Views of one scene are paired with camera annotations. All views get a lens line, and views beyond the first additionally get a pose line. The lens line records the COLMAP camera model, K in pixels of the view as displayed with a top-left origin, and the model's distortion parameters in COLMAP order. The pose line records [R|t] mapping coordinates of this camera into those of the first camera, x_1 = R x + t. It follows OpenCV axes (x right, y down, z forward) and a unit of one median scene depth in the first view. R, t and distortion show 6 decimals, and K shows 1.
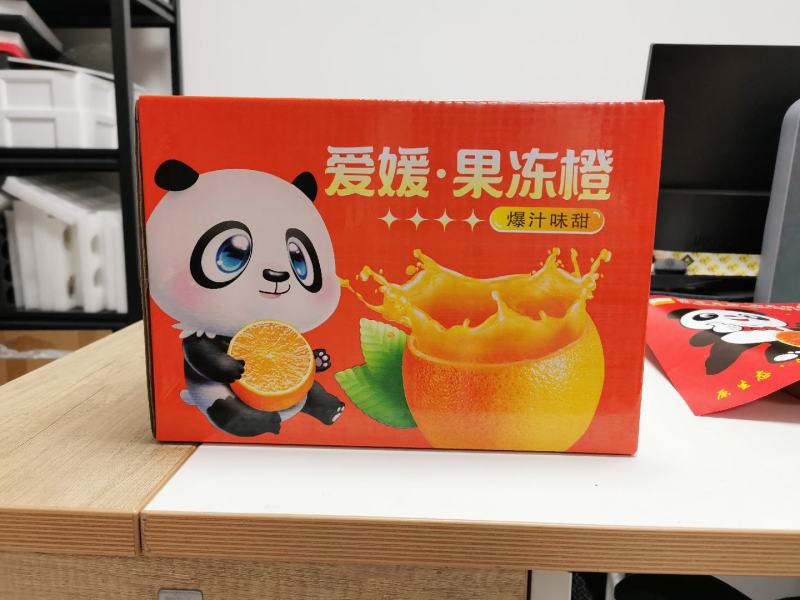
lens RADIAL K [[610.8, 0, 406.9], [0, 610.8, 297.4], [0, 0, 1]] dist [0.029244, -0.071803]
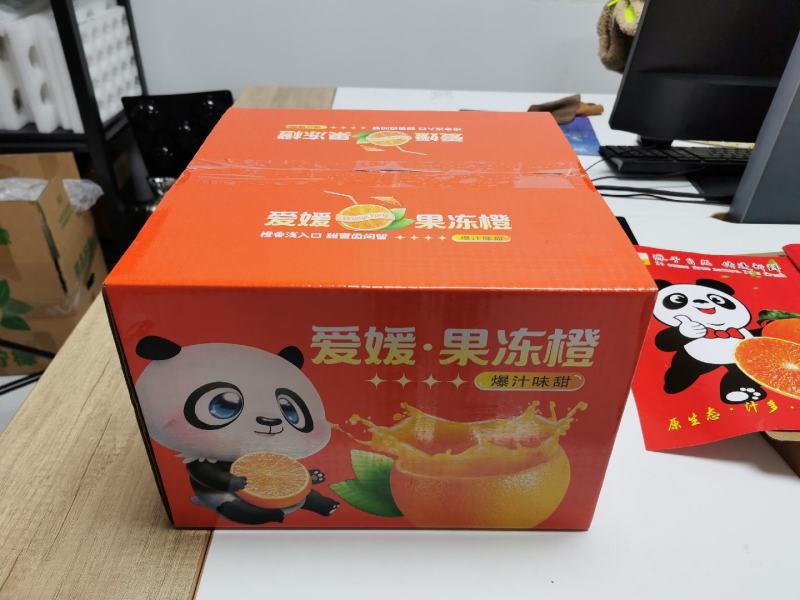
lens RADIAL K [[607.1, 0, 404.5], [0, 607.1, 301.8], [0, 0, 1]] dist [0.027967, -0.064608]
pose [[0.999227, -0.017689, 0.035094, -0.015074], [0.001907, 0.913747, 0.406280, -0.648268], [-0.039254, -0.405899, 0.913075, 0.123692]]
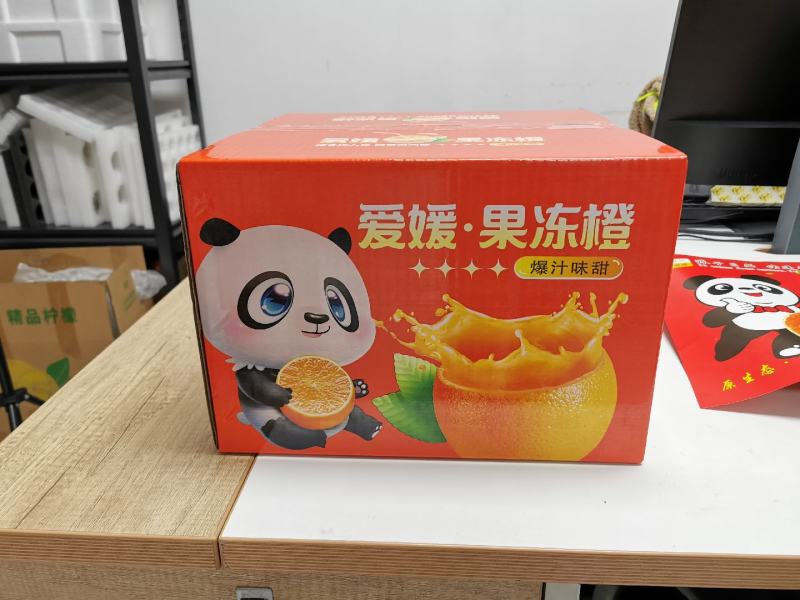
lens RADIAL K [[607.1, 0, 404.5], [0, 607.1, 301.8], [0, 0, 1]] dist [0.027967, -0.064608]
pose [[0.999200, -0.017140, -0.036136, -0.017310], [0.024098, 0.979104, 0.201926, -0.280809], [0.031920, -0.202635, 0.978734, -0.050833]]
